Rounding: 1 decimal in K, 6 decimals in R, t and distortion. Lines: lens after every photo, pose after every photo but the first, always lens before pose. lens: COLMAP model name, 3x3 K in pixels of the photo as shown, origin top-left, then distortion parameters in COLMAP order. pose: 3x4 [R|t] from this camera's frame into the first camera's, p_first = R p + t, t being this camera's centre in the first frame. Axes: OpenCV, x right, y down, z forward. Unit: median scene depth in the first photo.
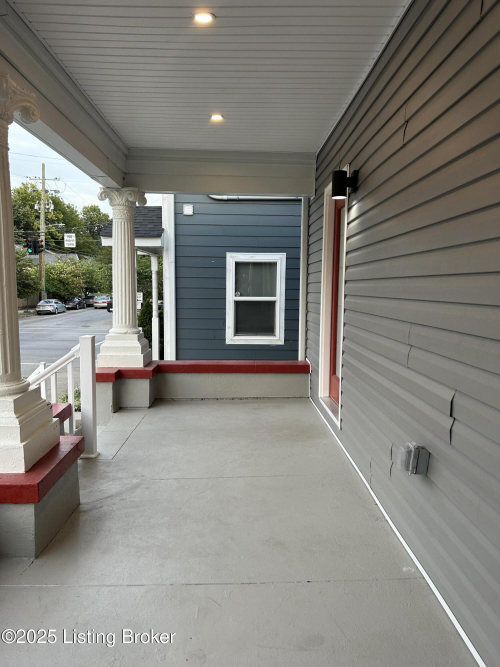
lens RADIAL K [[501.2, 0, 250.1], [0, 501.2, 334.5], [0, 0, 1]] dist [0.050095, -0.052326]
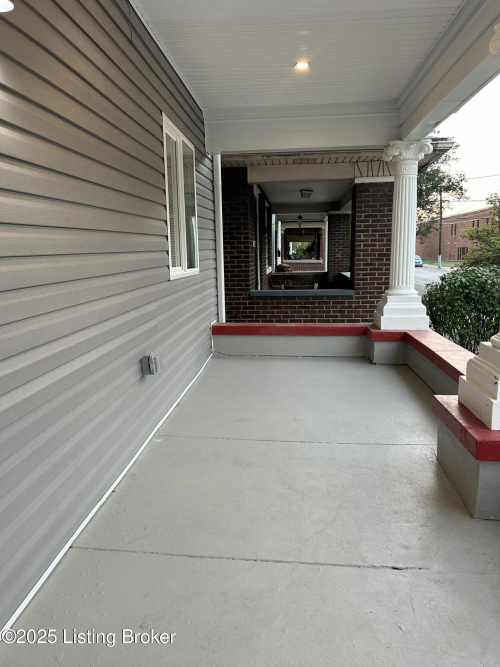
lens RADIAL K [[501.2, 0, 249.7], [0, 501.2, 333.5], [0, 0, 1]] dist [0.050095, -0.052326]
pose [[-0.993737, -0.014816, 0.110758, -0.082362], [0.015220, 0.963991, 0.265500, -0.163915], [-0.110704, 0.265523, -0.957728, 1.831171]]
